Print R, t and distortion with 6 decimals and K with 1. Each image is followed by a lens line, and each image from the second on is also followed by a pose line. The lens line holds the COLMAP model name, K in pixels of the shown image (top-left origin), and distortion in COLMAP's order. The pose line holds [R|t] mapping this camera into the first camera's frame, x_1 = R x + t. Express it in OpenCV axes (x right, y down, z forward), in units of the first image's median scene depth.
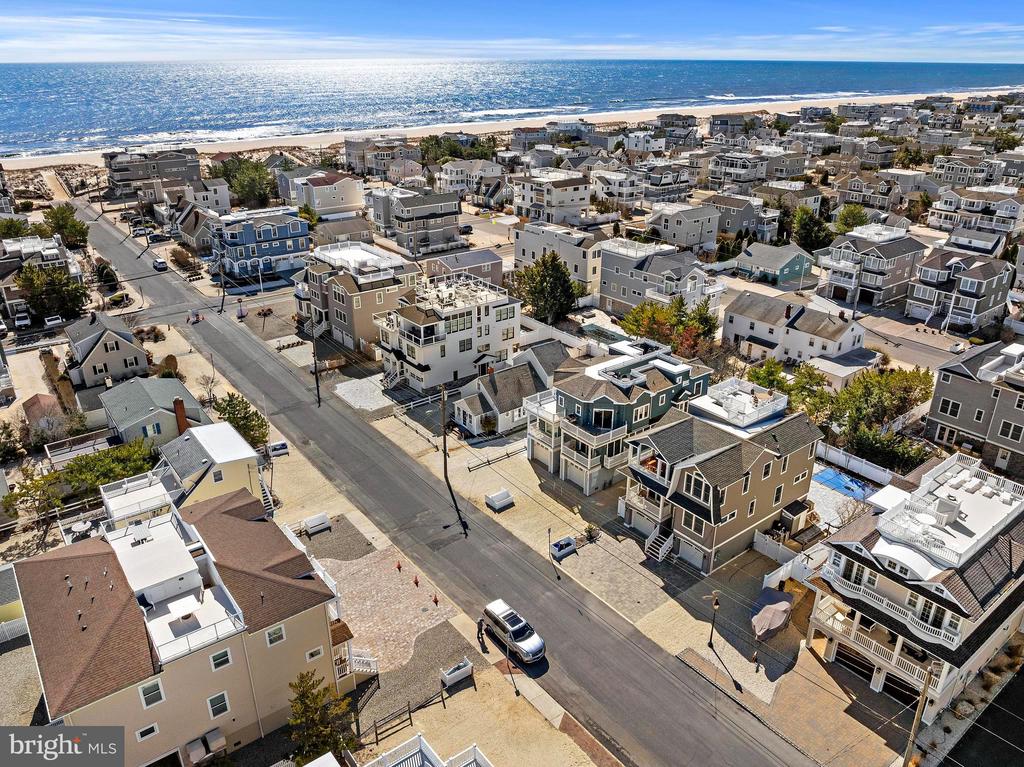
lens RADIAL K [[742.6, 0, 512.0], [0, 742.6, 383.5], [0, 0, 1]] dist [-0.033328, -0.005886]
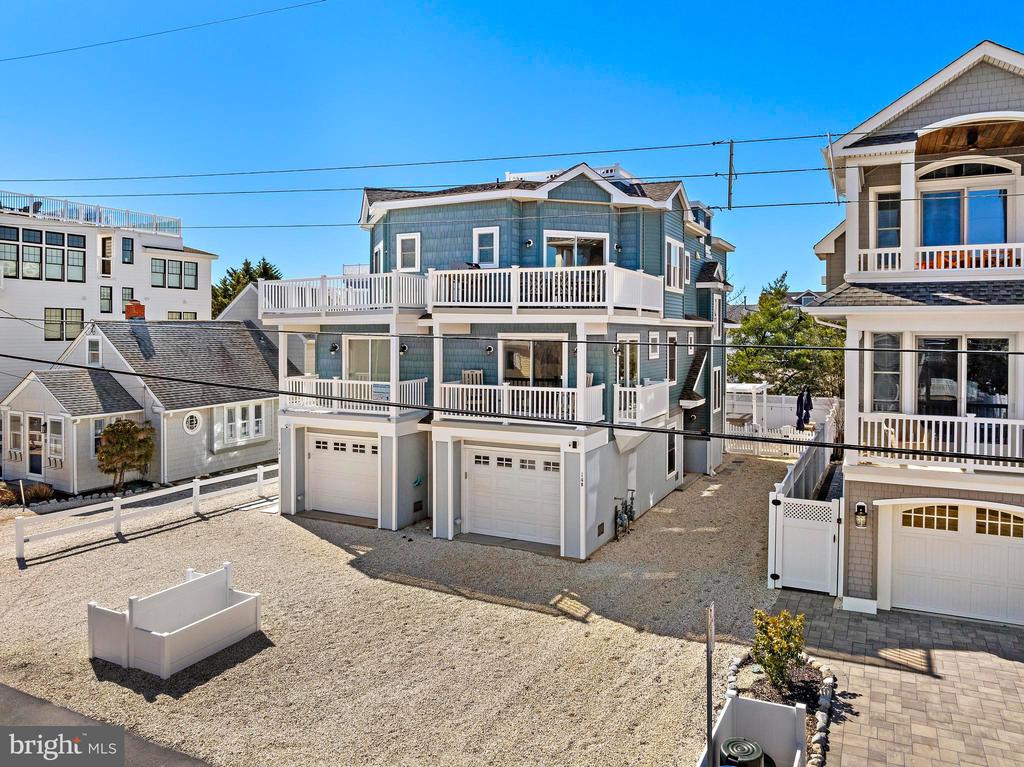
lens RADIAL K [[733.3, 0, 511.9], [0, 733.3, 345.2], [0, 0, 1]] dist [-0.033342, -0.003555]
pose [[0.903220, -0.005723, 0.429141, -0.014270], [0.172443, 0.920486, -0.350669, 0.126942], [-0.393011, 0.390734, 0.832388, 0.598825]]
